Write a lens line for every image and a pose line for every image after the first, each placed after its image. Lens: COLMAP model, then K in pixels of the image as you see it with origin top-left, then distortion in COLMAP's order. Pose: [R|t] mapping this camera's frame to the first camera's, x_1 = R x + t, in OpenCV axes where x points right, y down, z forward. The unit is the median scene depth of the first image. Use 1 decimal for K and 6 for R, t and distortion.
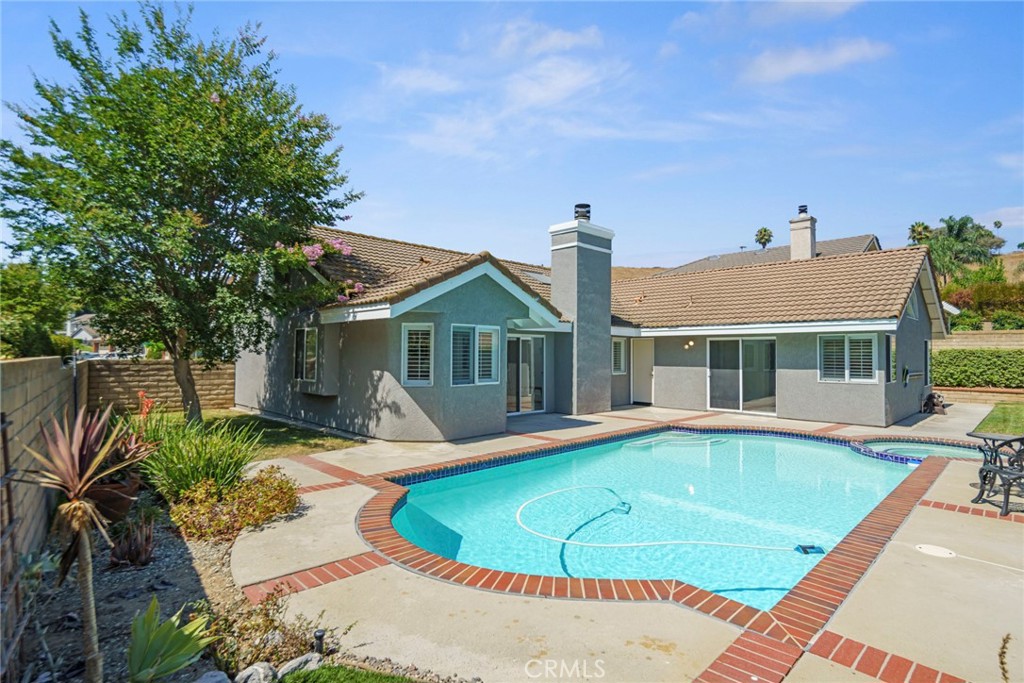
lens RADIAL K [[497.3, 0, 512.0], [0, 497.3, 341.5], [0, 0, 1]] dist [0.000973, -0.001192]
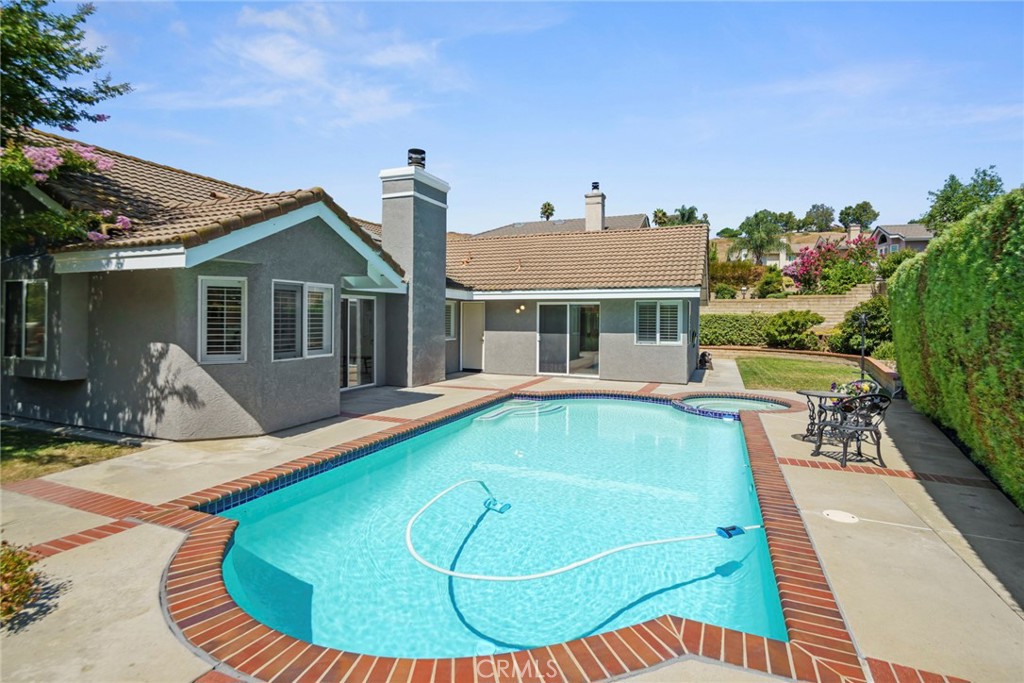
lens RADIAL K [[499.5, 0, 495.8], [0, 499.5, 320.9], [0, 0, 1]] dist [0.000491, -0.002627]
pose [[0.927952, -0.000646, 0.372700, -0.082240], [-0.011725, 0.999453, 0.030925, 0.000027], [-0.372516, -0.033067, 0.927437, 0.153600]]
